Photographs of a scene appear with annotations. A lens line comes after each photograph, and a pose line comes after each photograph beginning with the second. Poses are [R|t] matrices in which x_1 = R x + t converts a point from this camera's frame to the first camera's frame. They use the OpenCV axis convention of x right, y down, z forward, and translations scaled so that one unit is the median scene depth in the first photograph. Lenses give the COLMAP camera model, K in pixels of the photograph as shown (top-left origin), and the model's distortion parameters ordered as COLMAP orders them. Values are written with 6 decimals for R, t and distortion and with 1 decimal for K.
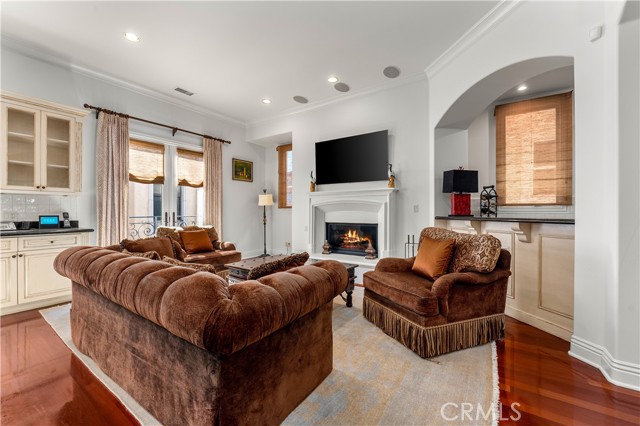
lens RADIAL K [[259.6, 0, 320.0], [0, 259.6, 213.0], [0, 0, 1]] dist [-0.008616, 0.000009]
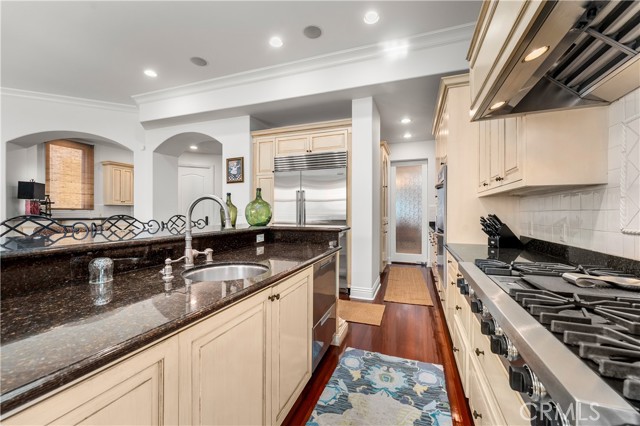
lens RADIAL K [[259.6, 0, 320.0], [0, 259.6, 213.0], [0, 0, 1]] dist [-0.008616, 0.000009]
pose [[-0.241974, -0.008471, 0.970246, -0.797556], [-0.001906, 0.999964, 0.008255, -0.017275], [-0.970281, 0.000148, -0.241982, -0.061041]]
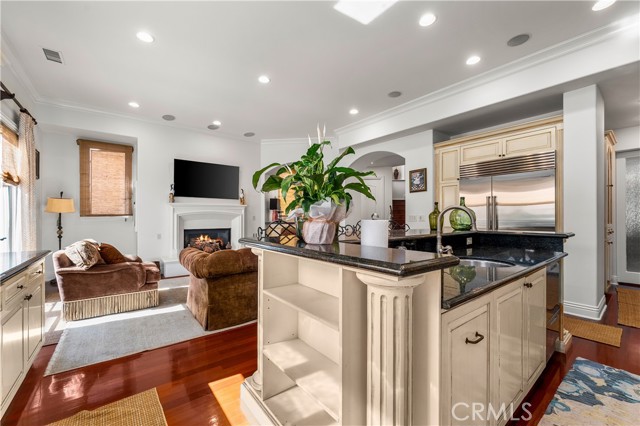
lens RADIAL K [[260.1, 0, 317.0], [0, 260.1, 217.7], [0, 0, 1]] dist [-0.001838, -0.000029]
pose [[0.307501, -0.003993, 0.951539, -0.932524], [0.003785, 0.999988, 0.002974, -0.018897], [-0.951540, 0.002687, 0.307512, 0.073251]]
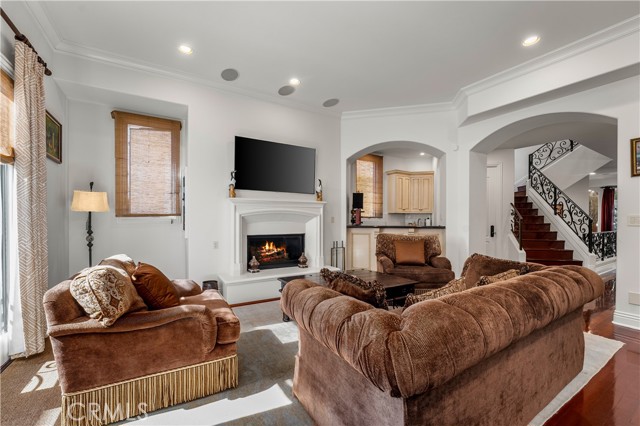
lens RADIAL K [[262.7, 0, 313.4], [0, 262.7, 222.9], [0, 0, 1]] dist [-0.010696, -0.000046]
pose [[0.423193, -0.015773, 0.905902, -0.676179], [0.000845, 0.999855, 0.017014, -0.018506], [-0.906039, -0.006435, 0.423145, 0.457898]]
